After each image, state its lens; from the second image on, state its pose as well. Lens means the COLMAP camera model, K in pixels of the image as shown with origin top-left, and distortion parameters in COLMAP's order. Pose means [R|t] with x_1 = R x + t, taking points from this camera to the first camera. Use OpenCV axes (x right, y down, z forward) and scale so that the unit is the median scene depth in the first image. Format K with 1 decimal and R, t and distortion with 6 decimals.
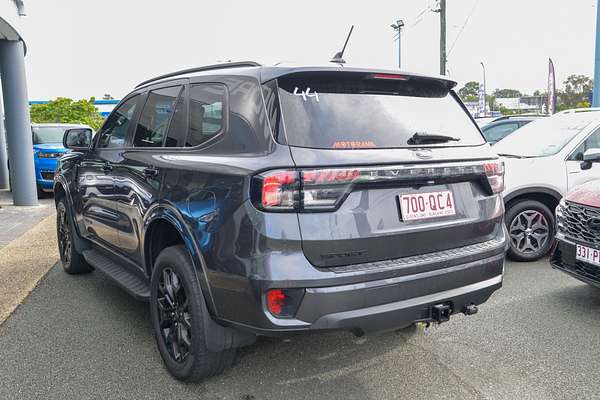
lens RADIAL K [[516.1, 0, 300.0], [0, 516.1, 200.0], [0, 0, 1]] dist [0.003603, -0.002387]
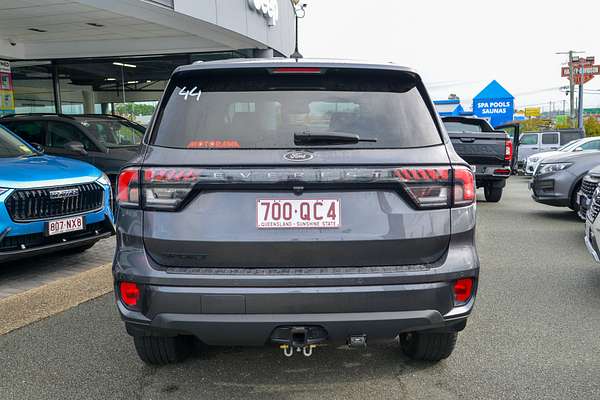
lens RADIAL K [[543.4, 0, 300.0], [0, 543.4, 200.0], [0, 0, 1]] dist [0.000694, 0.001721]
pose [[0.875226, 0.060782, -0.479880, 0.700345], [-0.063989, 0.997904, 0.009690, -0.022465], [0.479463, 0.022226, 0.877281, 0.180231]]
